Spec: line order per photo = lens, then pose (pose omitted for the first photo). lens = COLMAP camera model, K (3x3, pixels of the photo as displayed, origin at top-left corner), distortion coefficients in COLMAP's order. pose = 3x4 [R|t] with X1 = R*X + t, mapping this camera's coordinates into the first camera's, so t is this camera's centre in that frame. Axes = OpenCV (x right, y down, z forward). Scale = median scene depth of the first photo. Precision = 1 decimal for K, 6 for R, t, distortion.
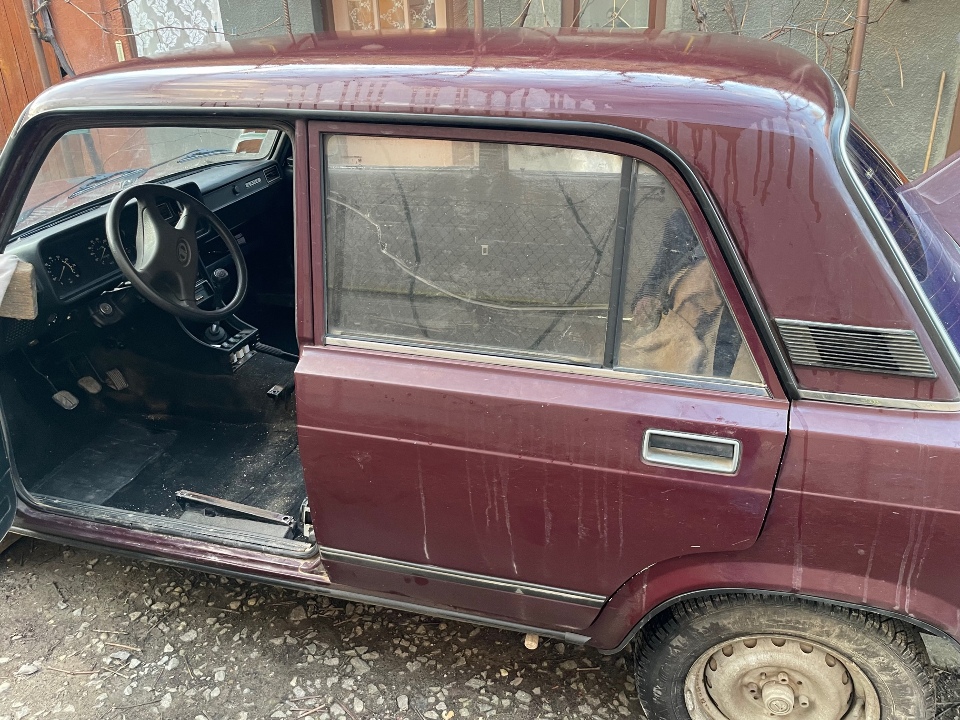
lens RADIAL K [[737.7, 0, 472.5], [0, 737.7, 359.9], [0, 0, 1]] dist [0.095215, -0.133905]
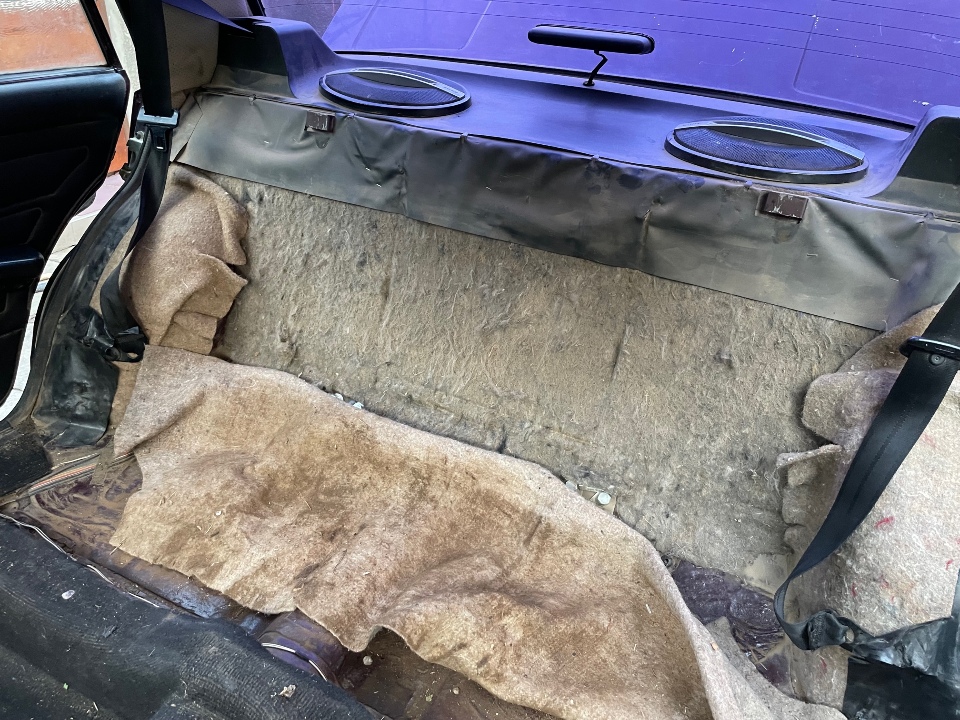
lens RADIAL K [[737.7, 0, 472.5], [0, 737.7, 359.9], [0, 0, 1]] dist [0.095215, -0.133905]
pose [[0.179695, -0.425648, 0.886867, -0.139008], [0.380378, 0.861483, 0.336393, -0.148116], [-0.907206, 0.276897, 0.316711, 0.675472]]
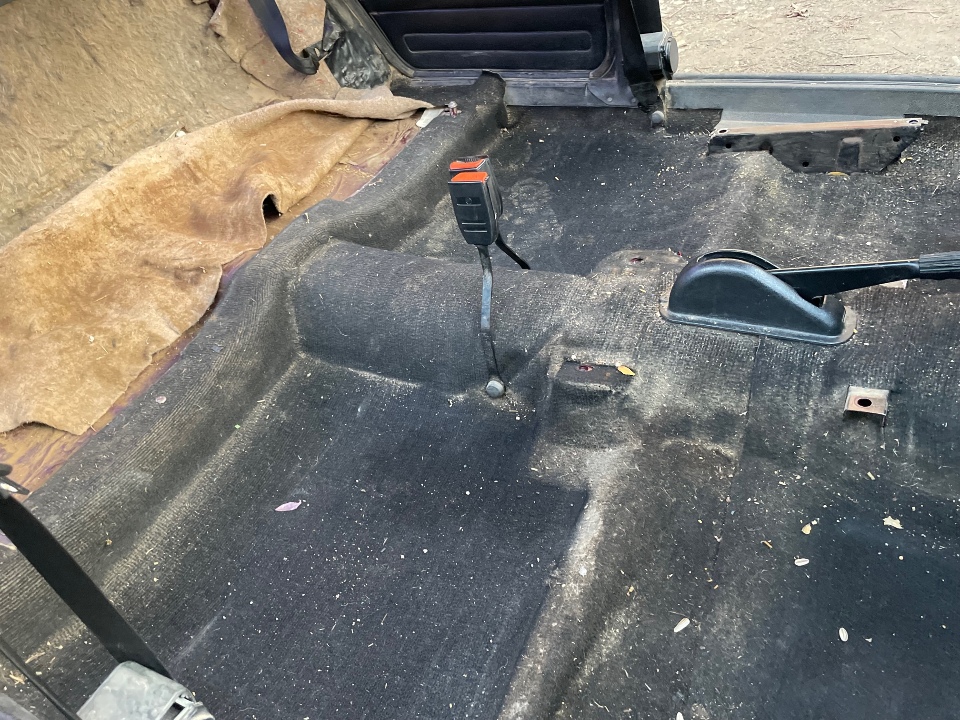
lens RADIAL K [[737.7, 0, 472.5], [0, 737.7, 359.9], [0, 0, 1]] dist [0.095215, -0.133905]
pose [[-0.959199, 0.049503, 0.278364, -0.164337], [0.277855, 0.347120, 0.895715, -0.322741], [-0.052285, 0.936513, -0.346711, 1.142456]]
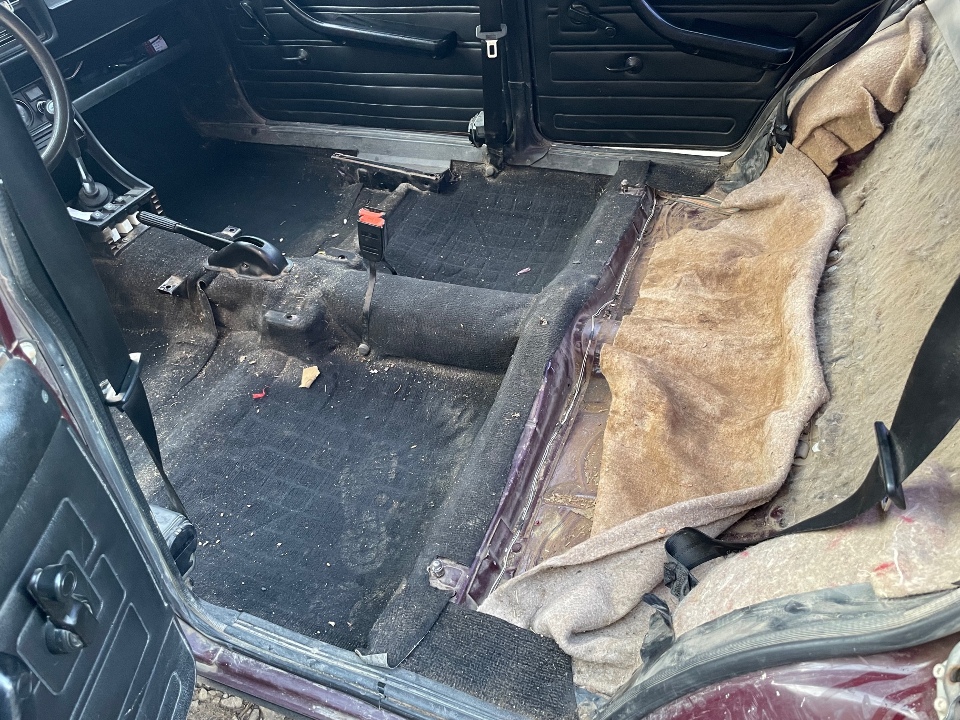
lens RADIAL K [[734.6, 0, 468.0], [0, 734.6, 353.2], [0, 0, 1]] dist [0.092111, -0.133304]
pose [[0.993066, 0.010439, -0.117091, 0.082214], [0.018743, 0.969248, 0.245369, -0.057853], [0.116052, -0.245863, 0.962332, 0.352265]]
